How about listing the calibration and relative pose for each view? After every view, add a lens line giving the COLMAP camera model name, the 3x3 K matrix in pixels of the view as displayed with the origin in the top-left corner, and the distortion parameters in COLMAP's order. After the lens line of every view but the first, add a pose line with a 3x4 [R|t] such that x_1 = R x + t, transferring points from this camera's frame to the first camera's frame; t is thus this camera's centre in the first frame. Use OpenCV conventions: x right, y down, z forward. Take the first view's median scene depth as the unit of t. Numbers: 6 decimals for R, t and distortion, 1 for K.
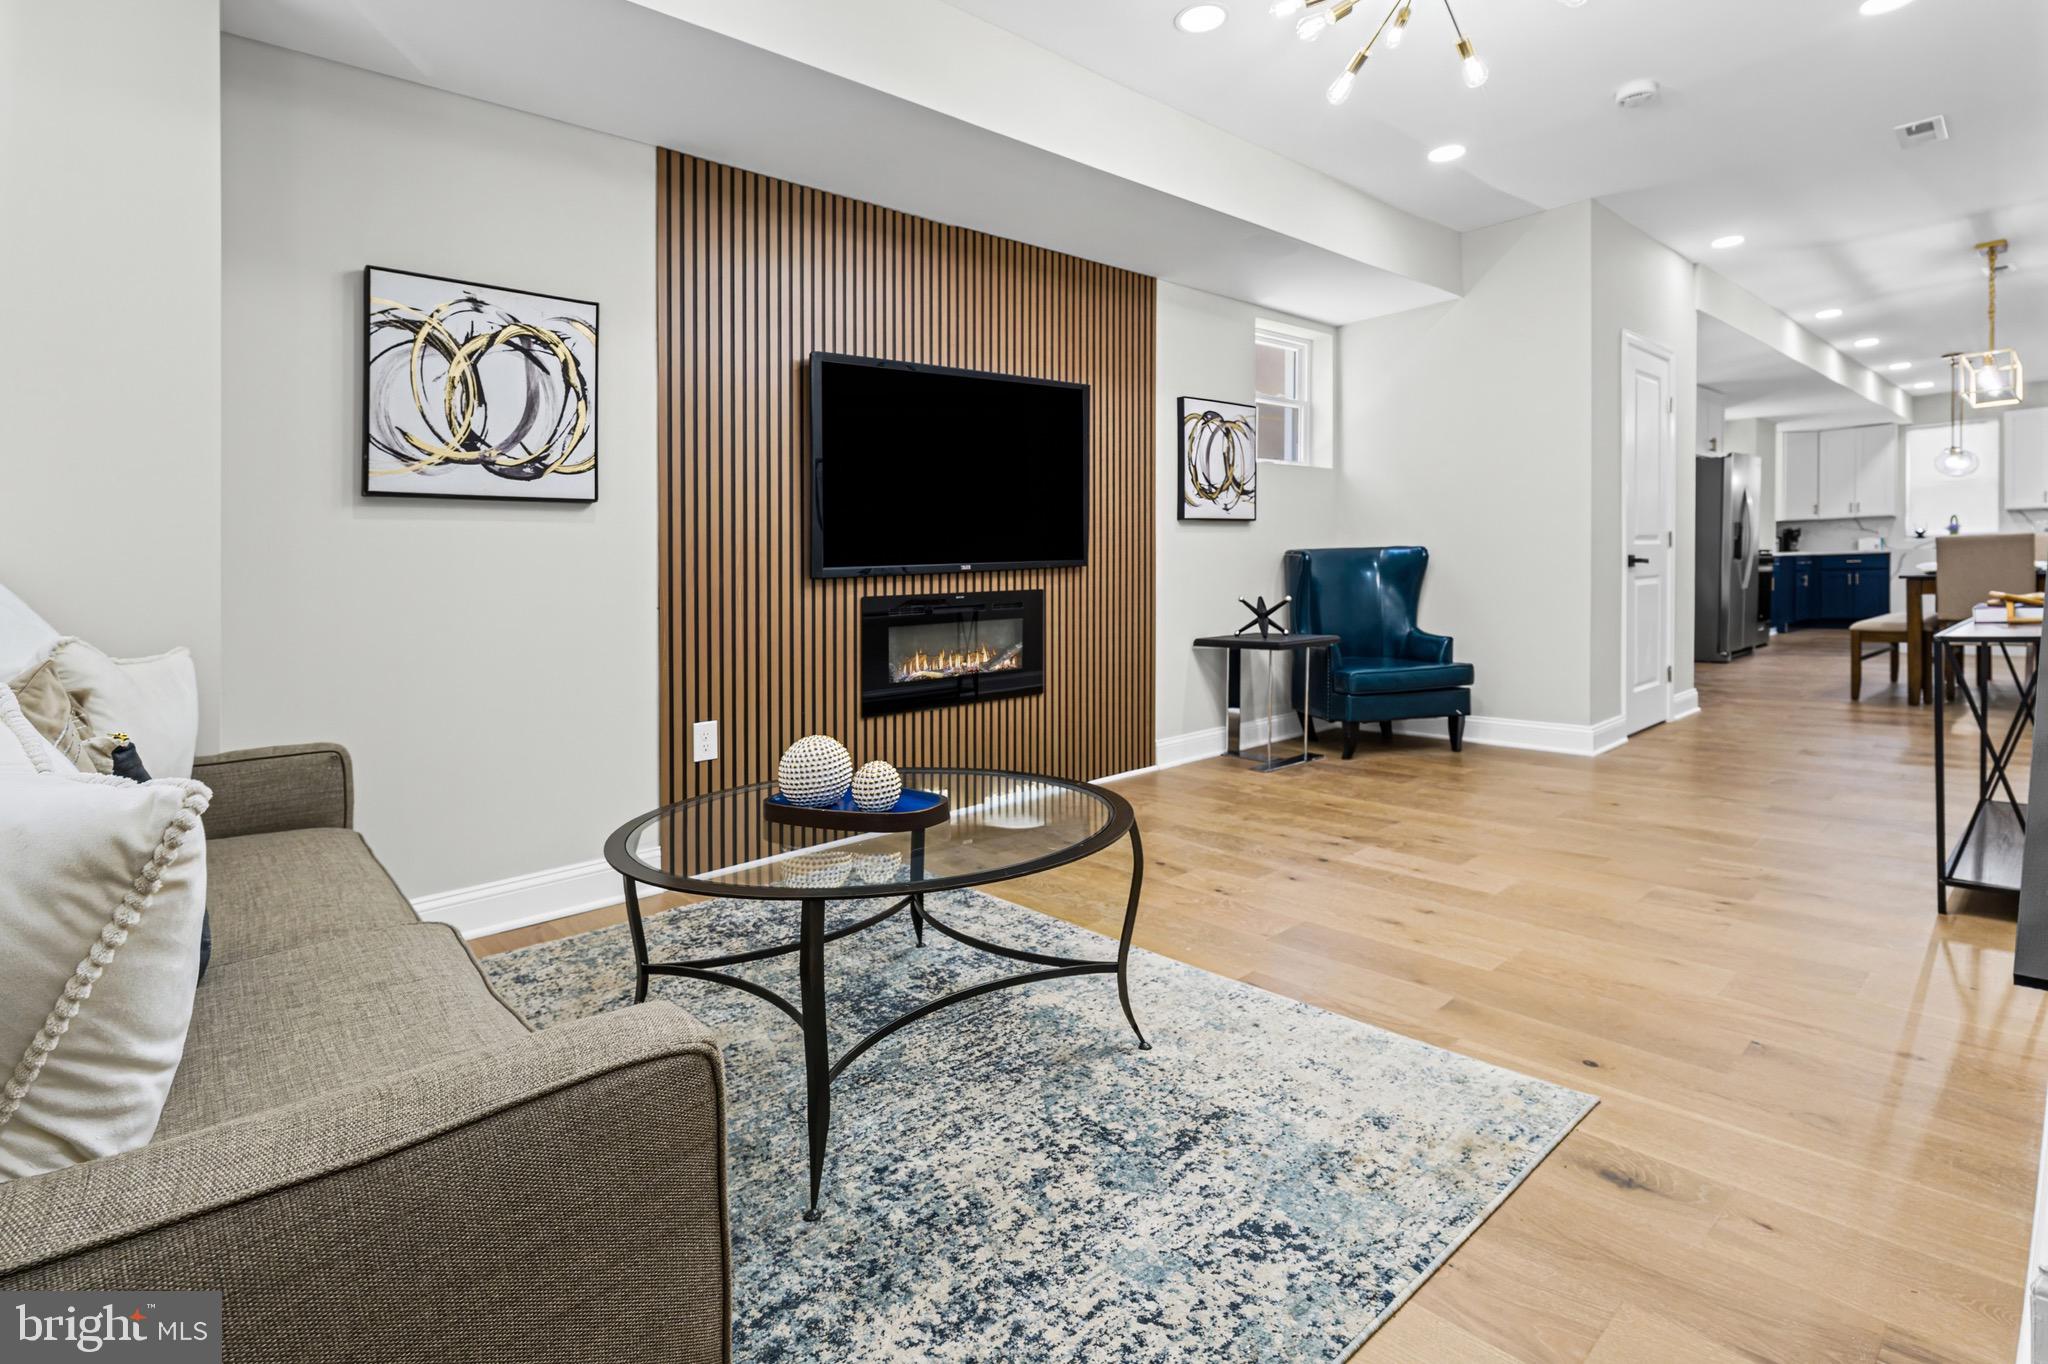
lens RADIAL K [[997.3, 0, 990.1], [0, 997.3, 633.4], [0, 0, 1]] dist [-0.008399, -0.000678]
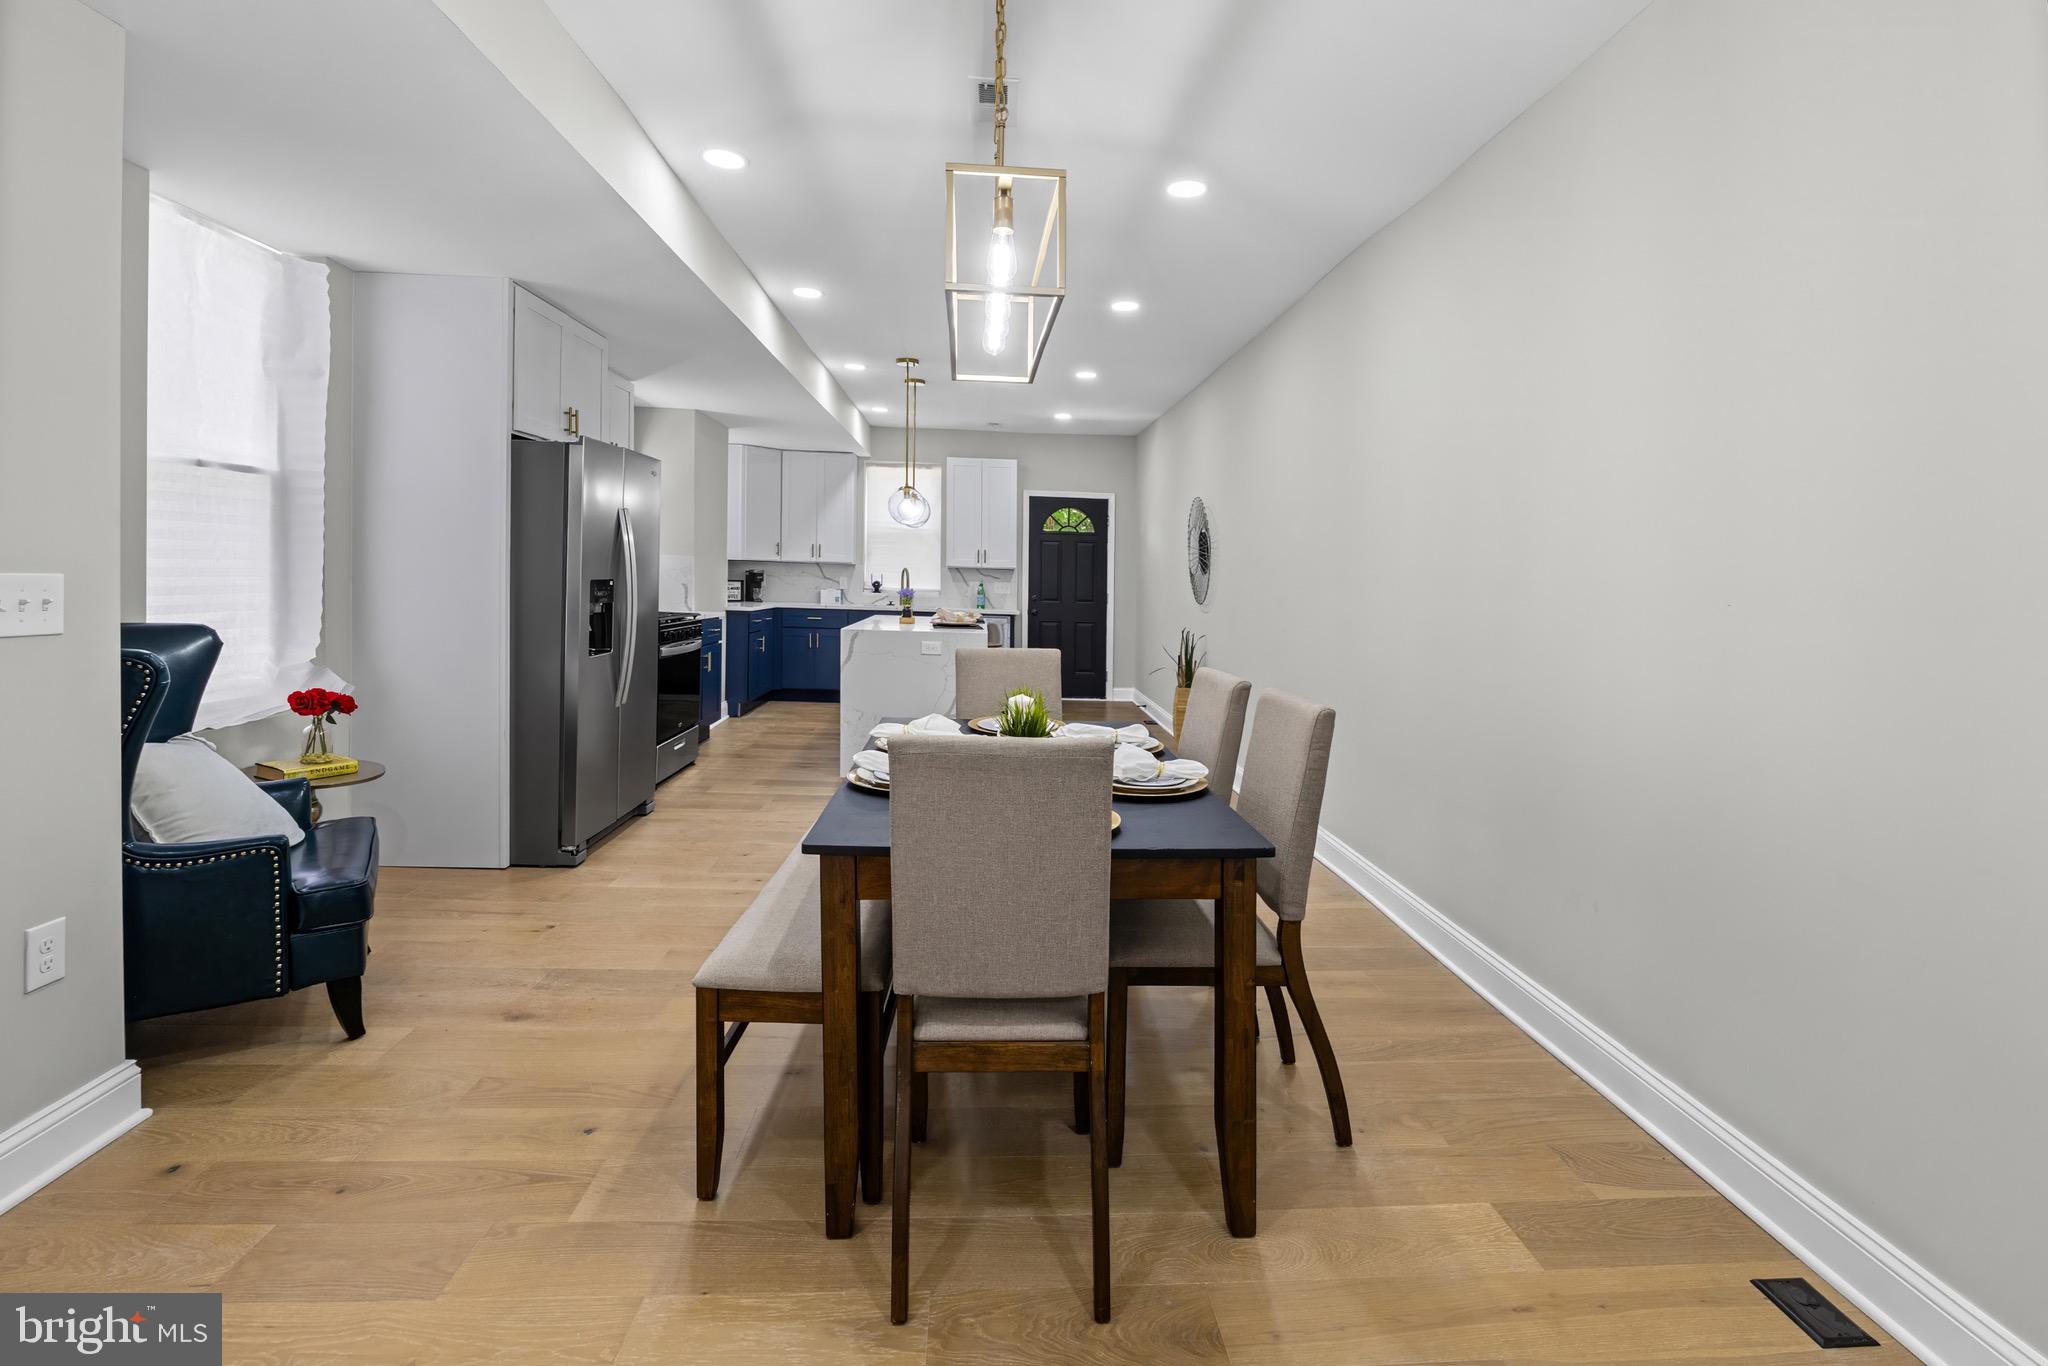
lens RADIAL K [[914.4, 0, 1053.4], [0, 914.4, 687.6], [0, 0, 1]] dist [-0.014473, 0.000860]
pose [[0.589177, -0.045777, 0.806706, 0.383897], [-0.009095, 0.997955, 0.063272, -0.065478], [-0.807953, -0.044616, 0.587556, 0.402727]]
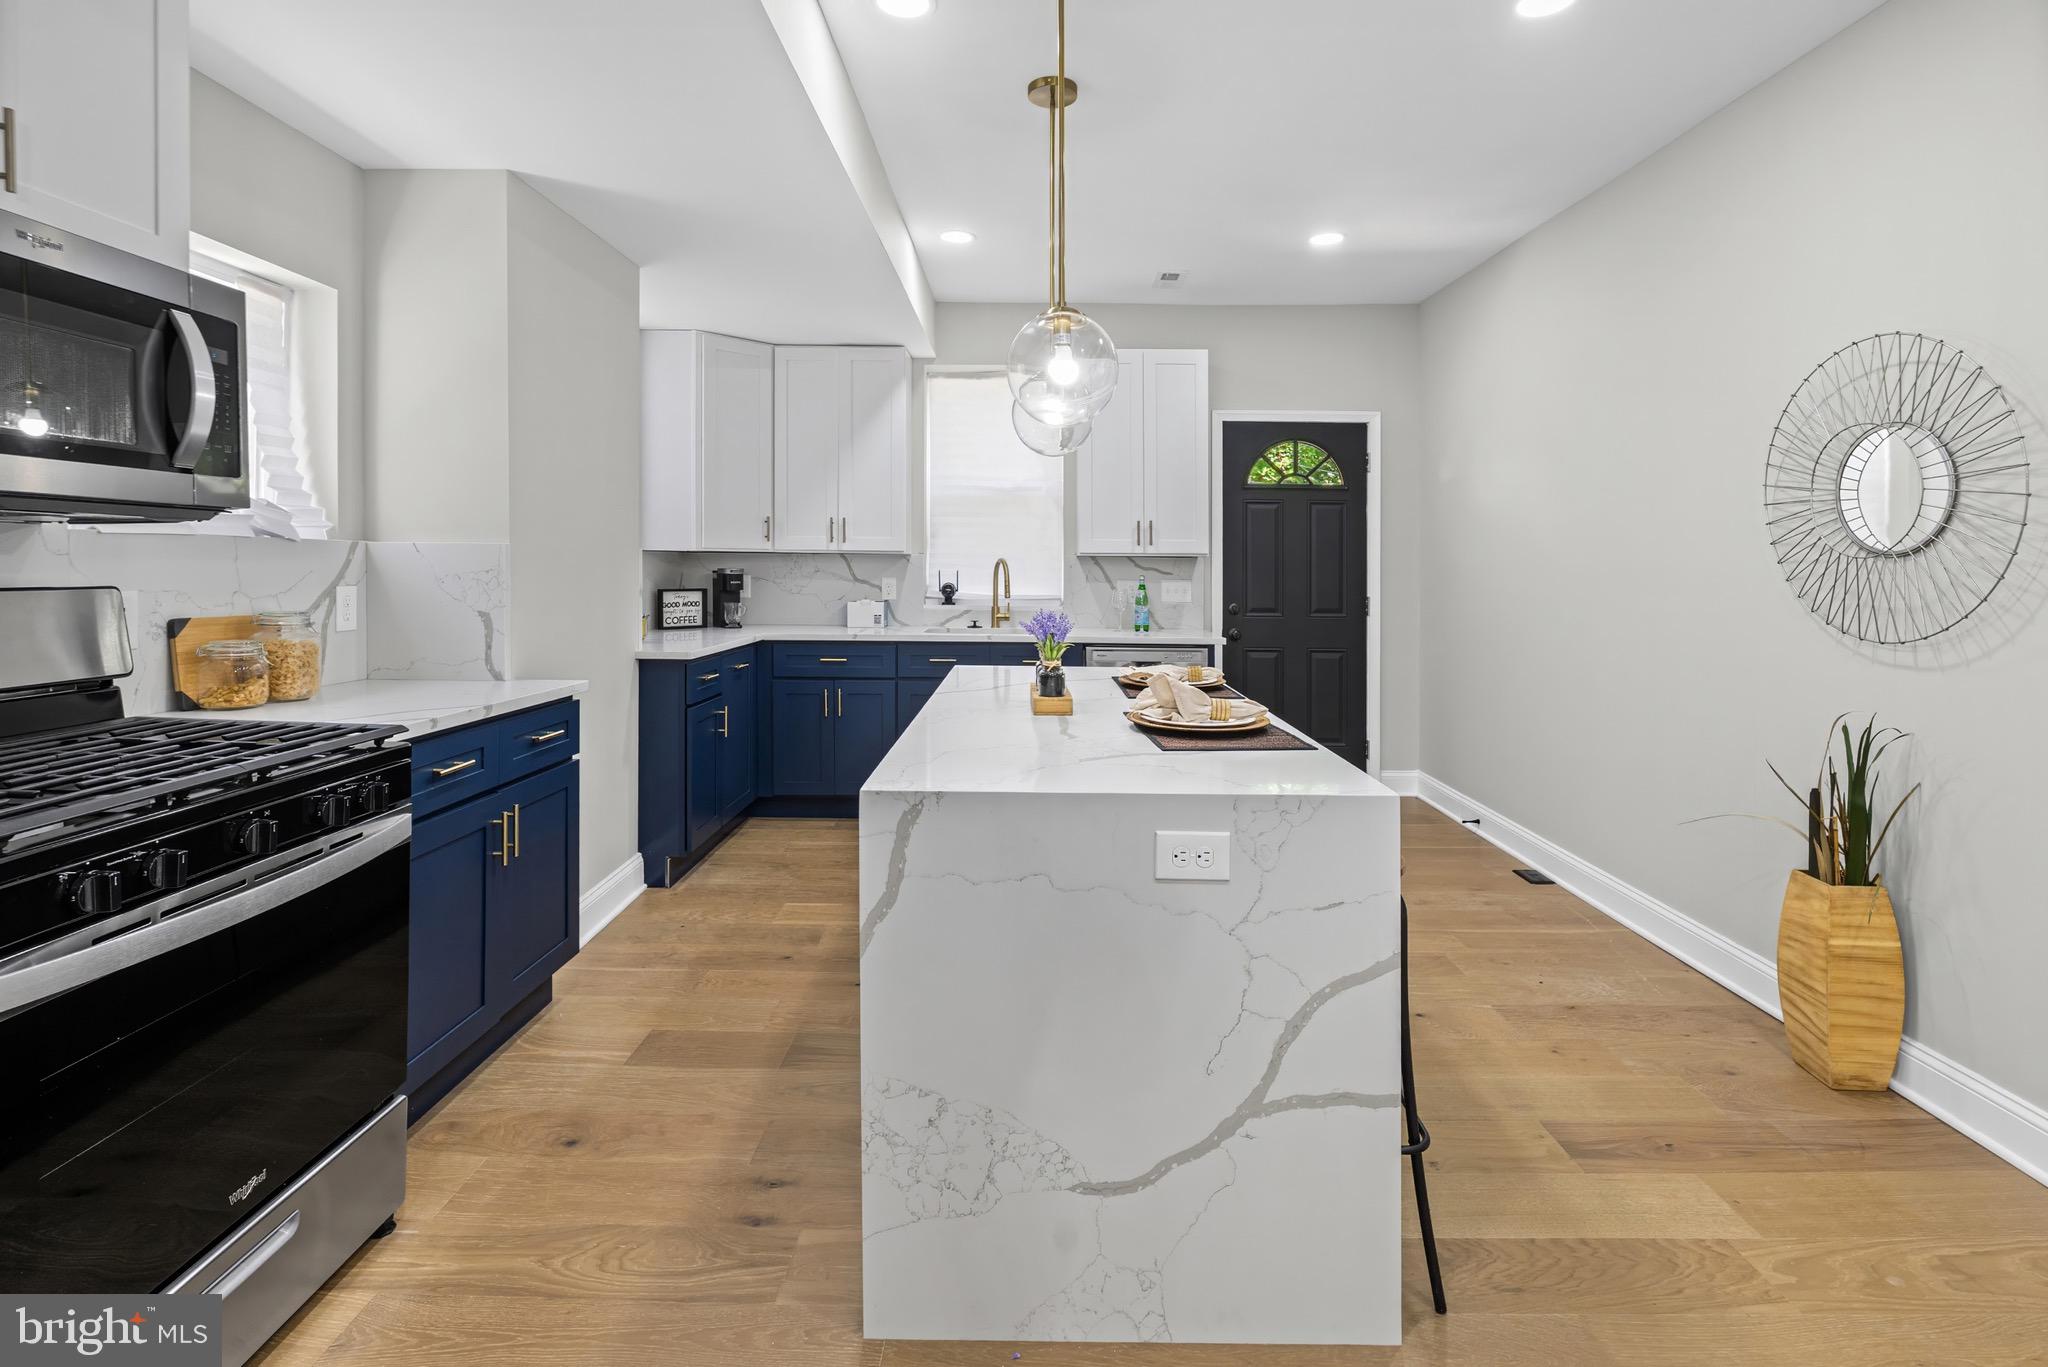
lens RADIAL K [[914.4, 0, 1011.5], [0, 914.4, 679.9], [0, 0, 1]] dist [-0.014473, 0.000860]
pose [[0.670250, -0.055452, 0.740061, 0.637705], [0.008174, 0.997696, 0.067354, -0.090076], [-0.742091, -0.039095, 0.669159, 0.687002]]
